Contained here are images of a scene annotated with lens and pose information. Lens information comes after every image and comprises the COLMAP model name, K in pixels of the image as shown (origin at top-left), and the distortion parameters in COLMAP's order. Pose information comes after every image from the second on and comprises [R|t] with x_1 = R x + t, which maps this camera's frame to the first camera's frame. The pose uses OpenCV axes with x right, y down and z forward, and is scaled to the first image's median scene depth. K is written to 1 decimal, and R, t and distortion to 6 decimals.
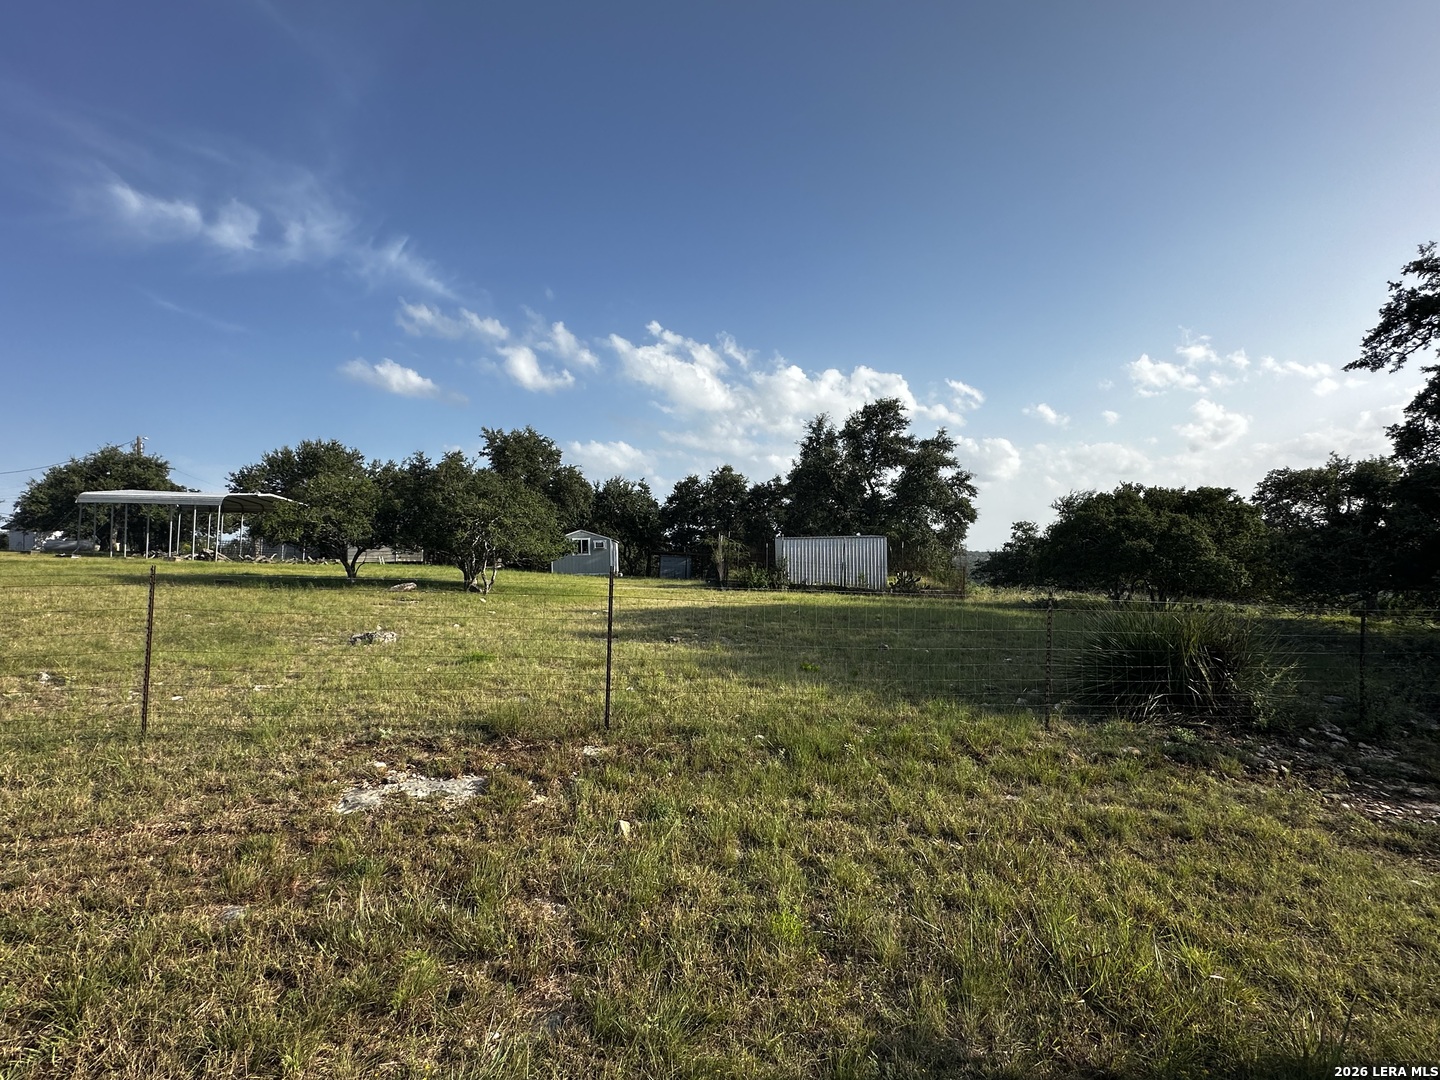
lens RADIAL K [[687.6, 0, 720.0], [0, 687.6, 540.0], [0, 0, 1]] dist [-0.003353, 0.000287]
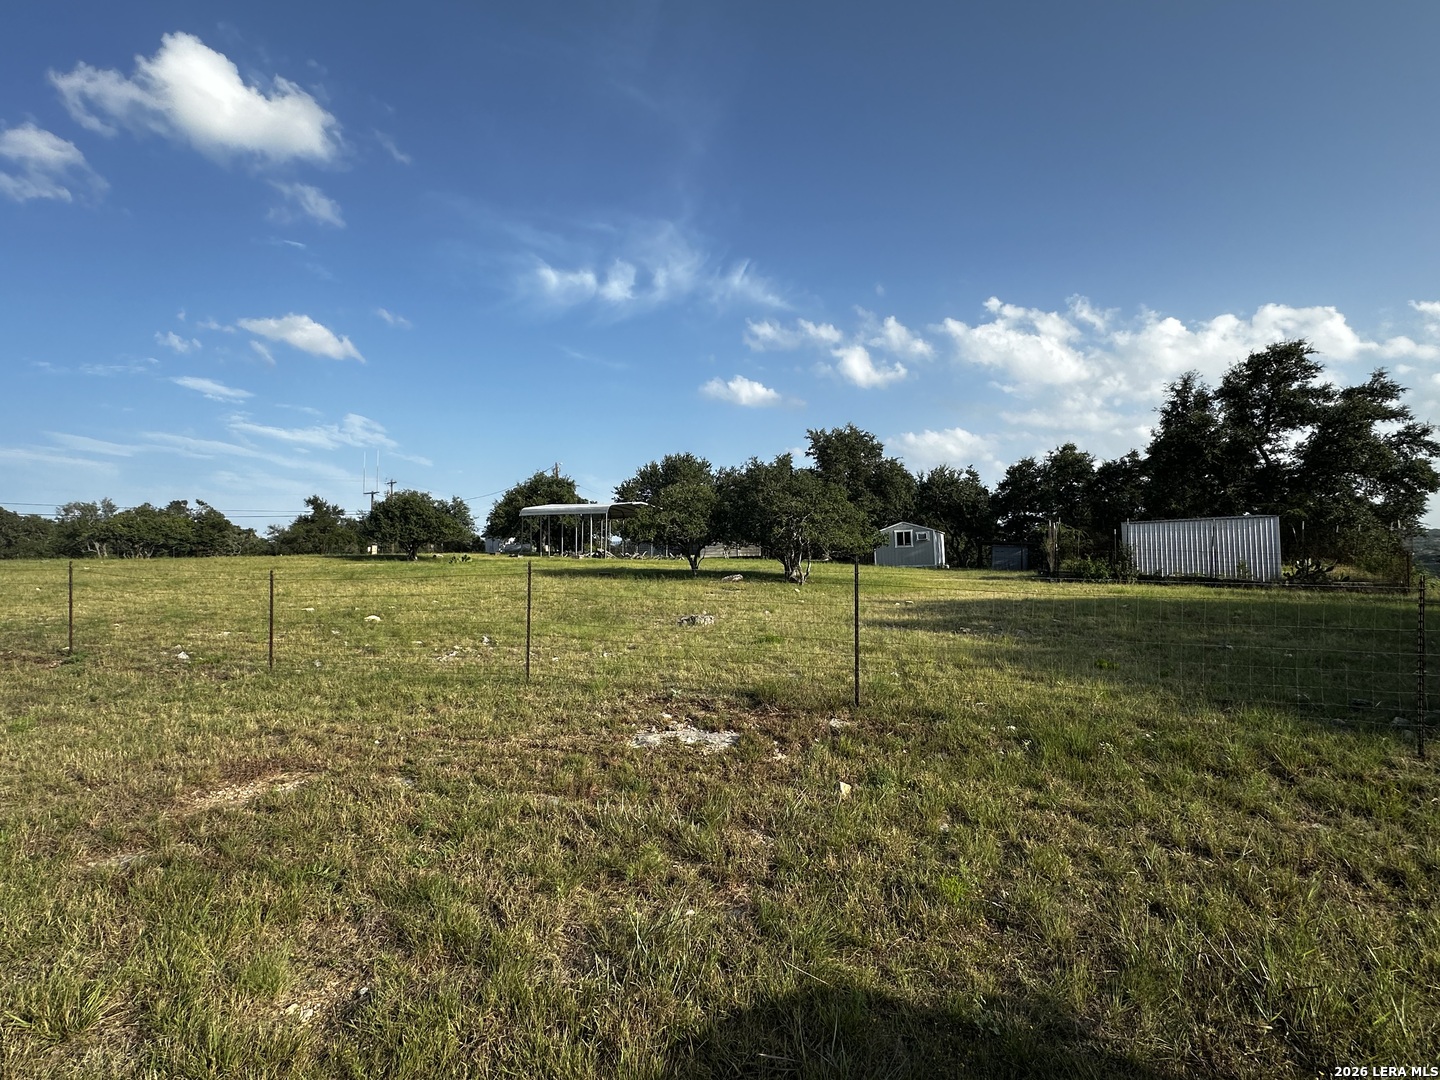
lens RADIAL K [[687.6, 0, 720.0], [0, 687.6, 540.0], [0, 0, 1]] dist [-0.003353, 0.000287]
pose [[0.886692, -0.026177, -0.461619, 0.034269], [0.030986, 0.999516, 0.002841, 0.000758], [0.461321, -0.016823, 0.887074, -0.012790]]
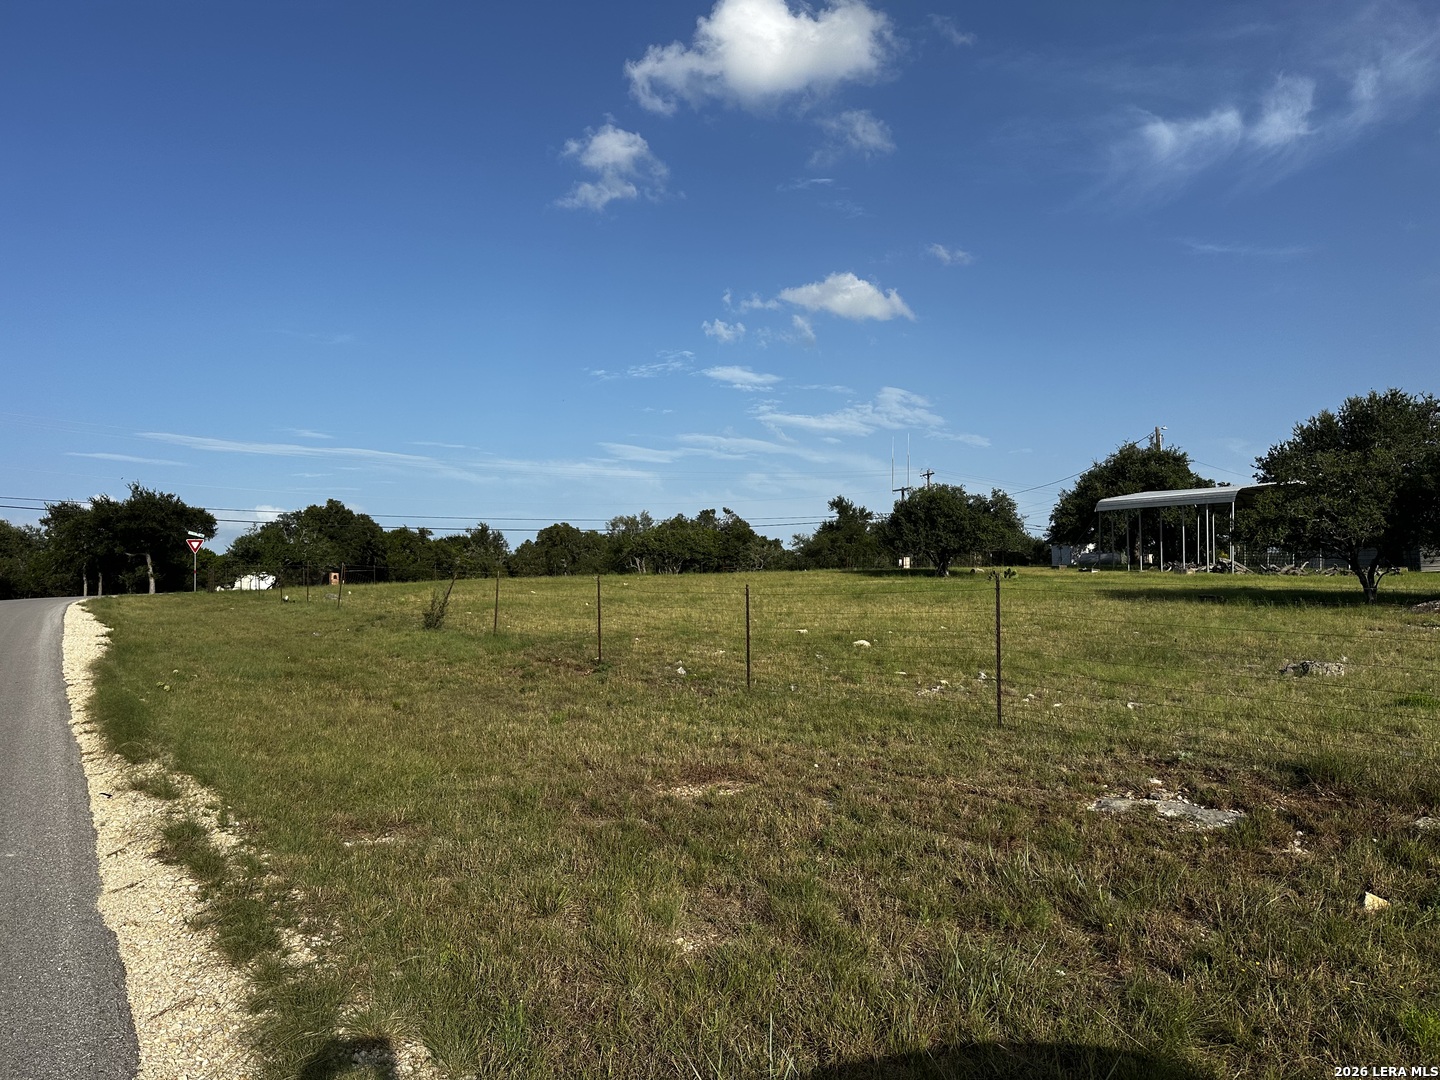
lens RADIAL K [[994.2, 0, 720.0], [0, 994.2, 540.0], [0, 0, 1]] dist [0.118195, -0.184175]
pose [[0.415576, -0.046387, -0.908375, 0.099070], [0.044758, 0.998532, -0.030514, 0.002721], [0.908457, -0.027976, 0.417042, -0.019615]]
